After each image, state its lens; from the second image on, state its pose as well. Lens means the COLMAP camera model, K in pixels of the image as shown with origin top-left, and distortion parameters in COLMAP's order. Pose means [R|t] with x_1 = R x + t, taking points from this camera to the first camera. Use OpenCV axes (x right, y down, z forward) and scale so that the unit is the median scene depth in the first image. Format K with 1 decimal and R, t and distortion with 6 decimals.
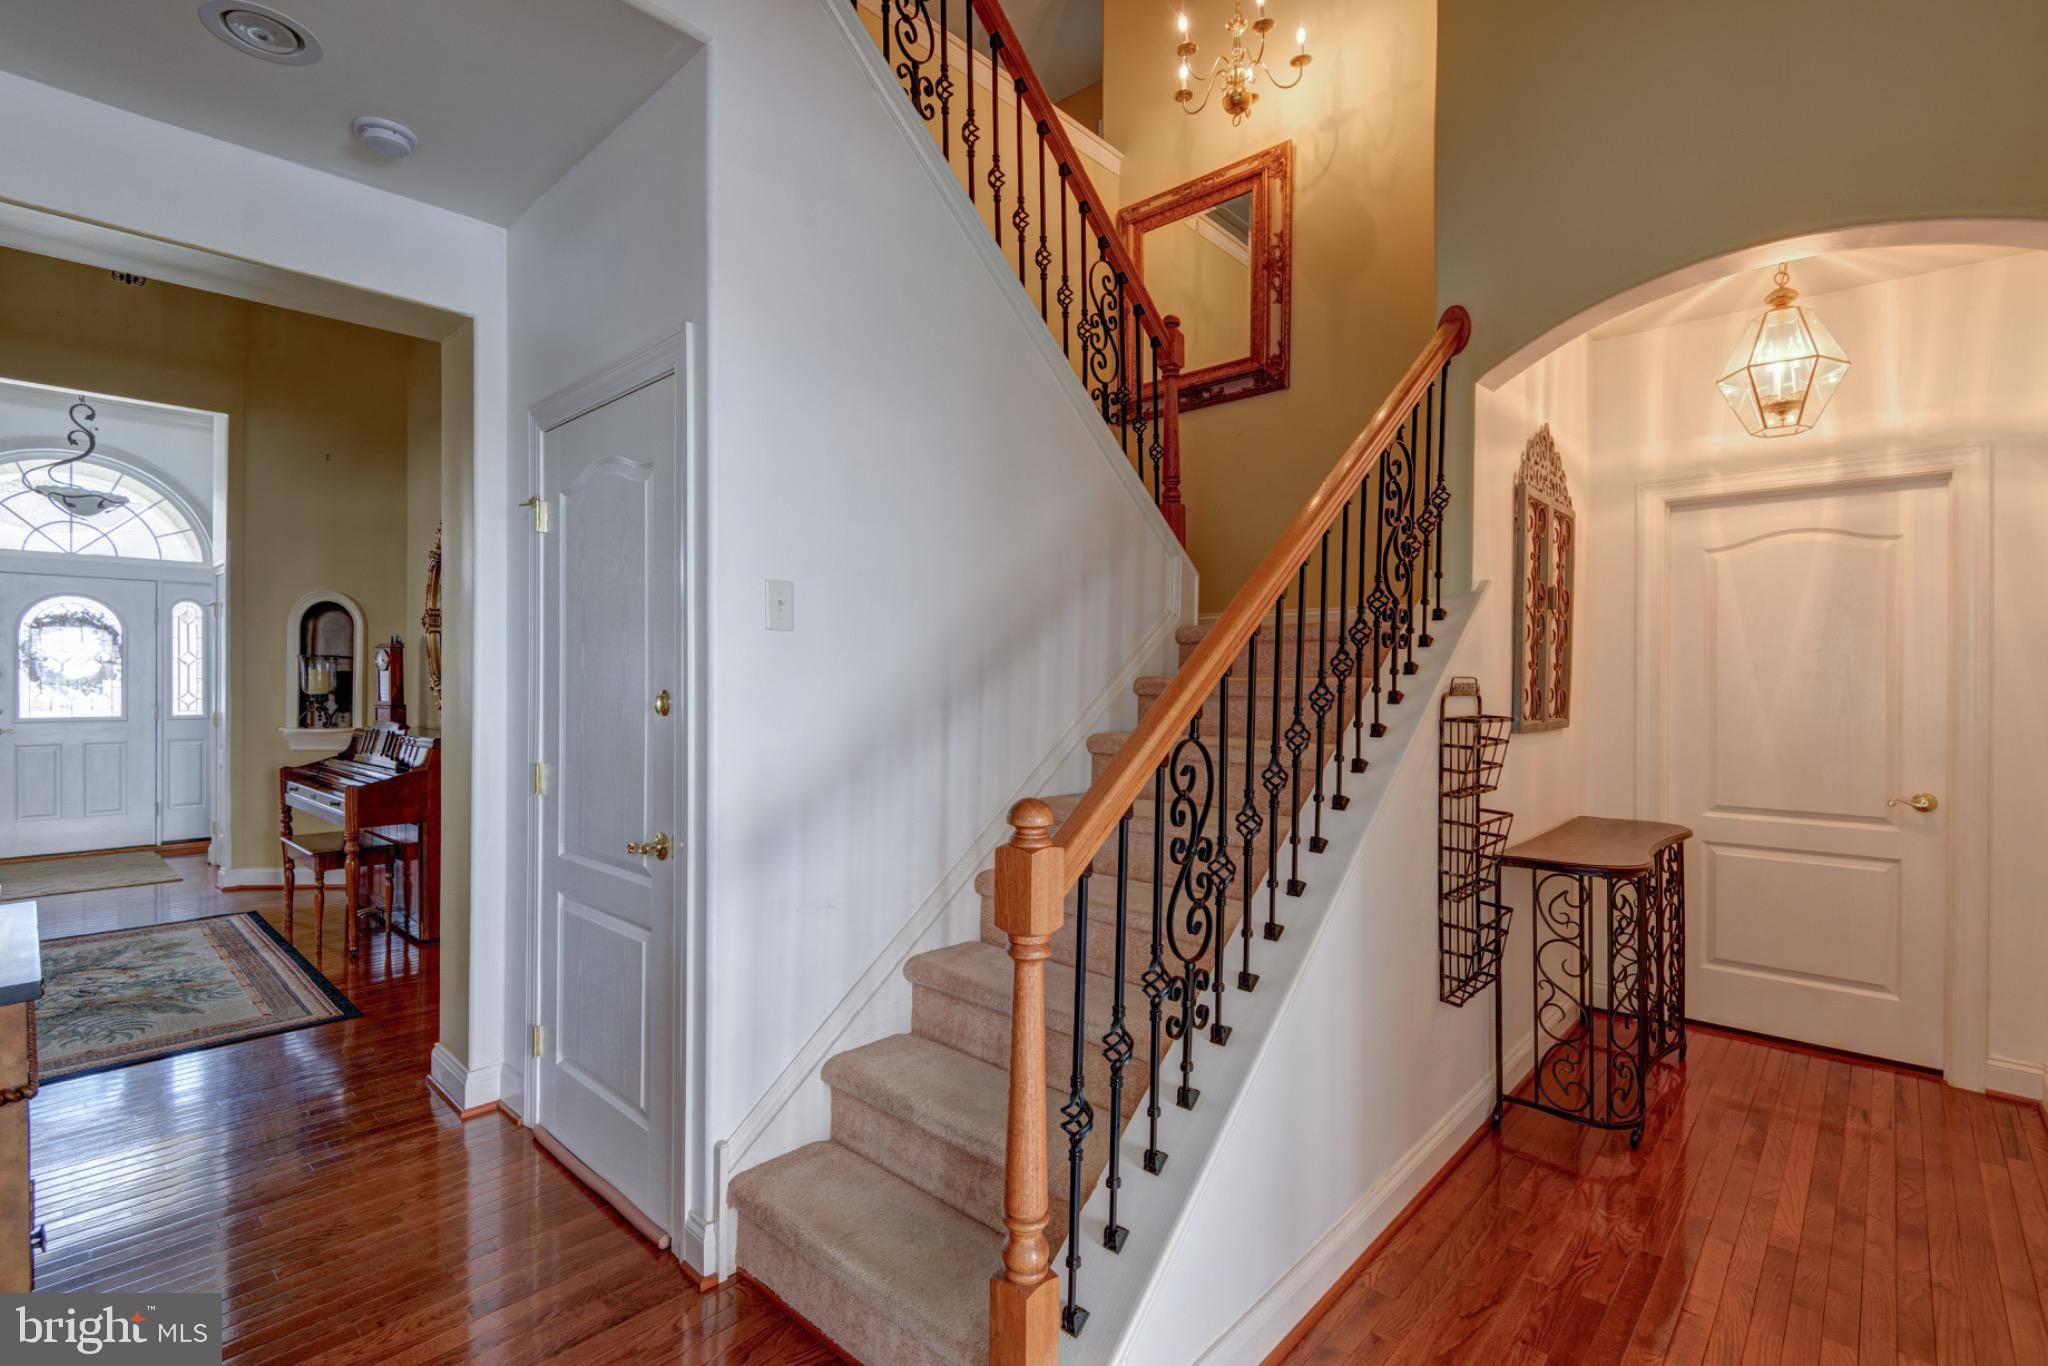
lens RADIAL K [[933.0, 0, 1024.0], [0, 933.0, 683.0], [0, 0, 1]] dist [0.022840, -0.014323]
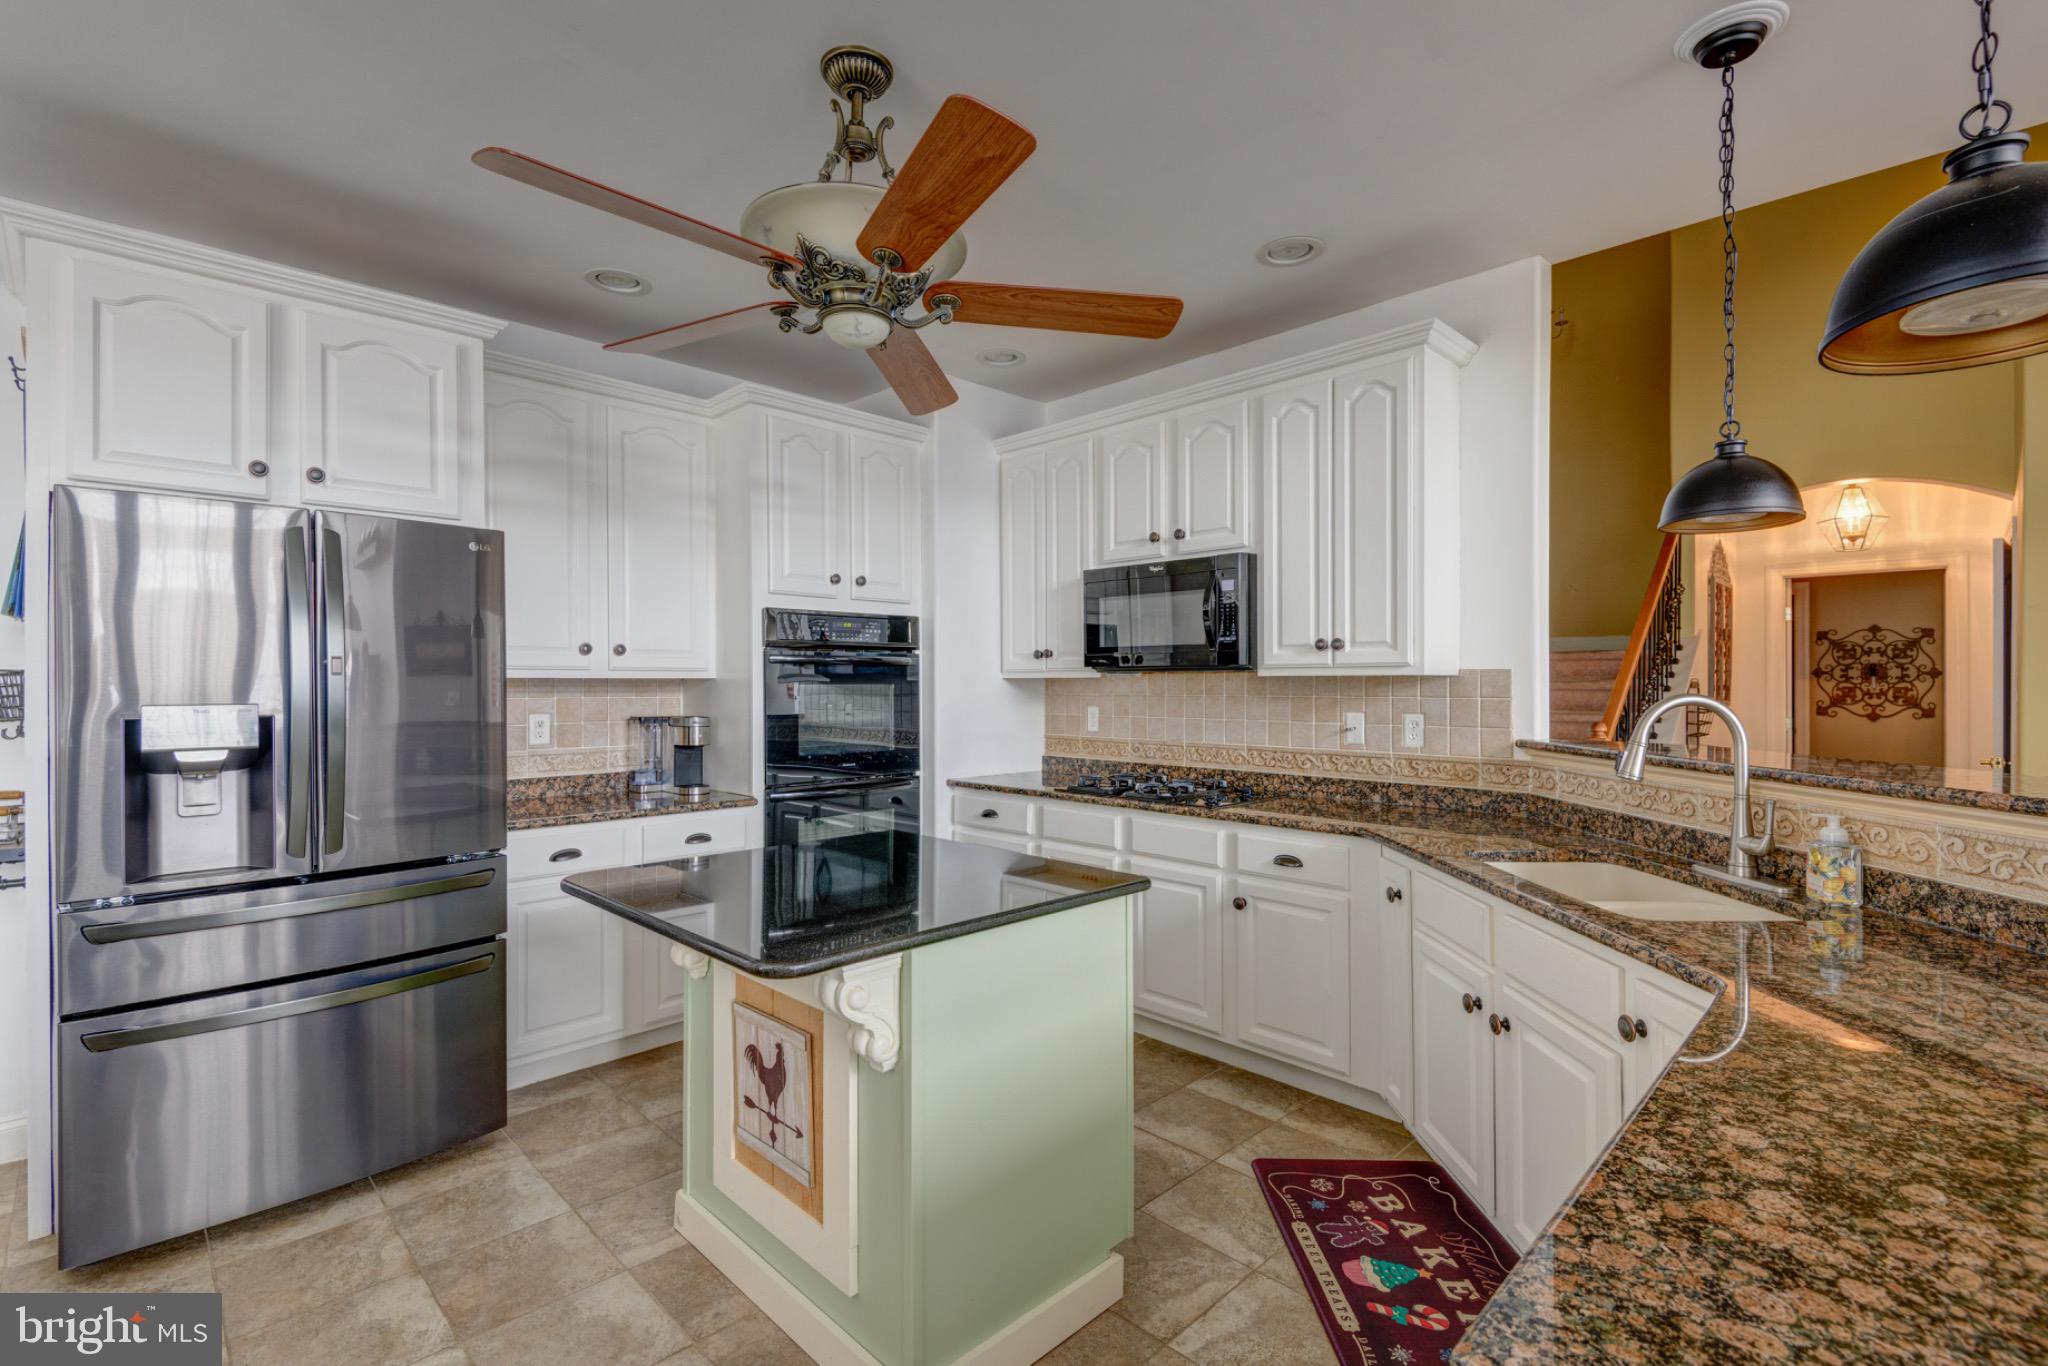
lens RADIAL K [[933.0, 0, 1024.0], [0, 933.0, 683.0], [0, 0, 1]] dist [0.022840, -0.014323]
pose [[0.999149, -0.009032, -0.040251, -0.918598], [0.008809, 0.999945, -0.005705, 0.002252], [0.040300, 0.005345, 0.999173, -1.118143]]
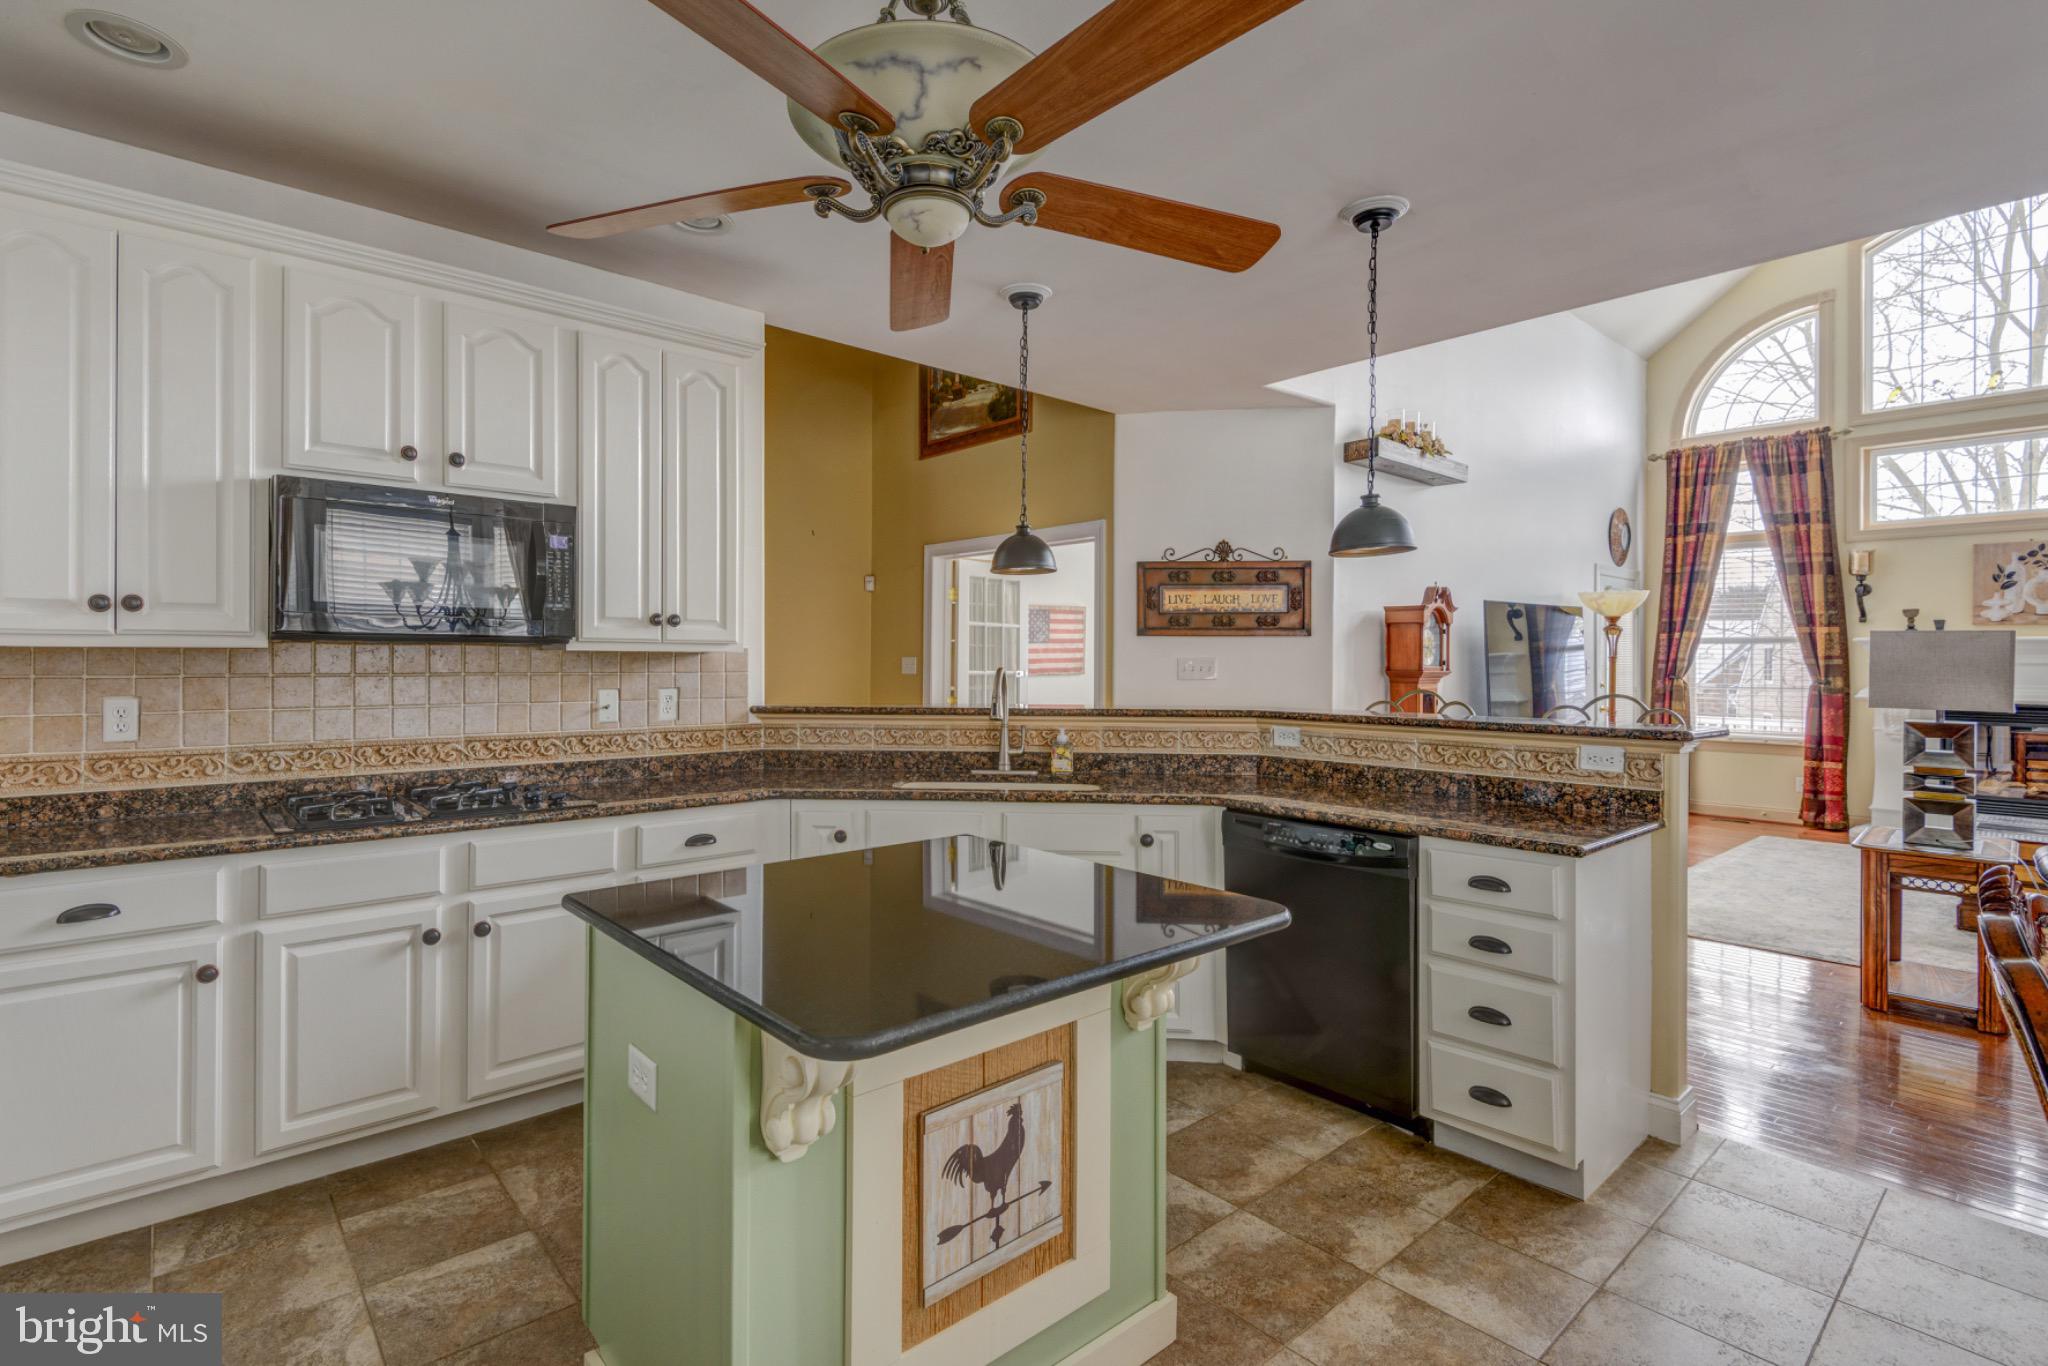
lens RADIAL K [[941.0, 0, 1016.7], [0, 941.0, 666.1], [0, 0, 1]] dist [0.027197, -0.014045]
pose [[0.104775, -0.013310, 0.994407, -1.730197], [0.001639, 0.999911, 0.013211, -0.007434], [-0.994495, 0.000245, 0.104787, -0.458509]]
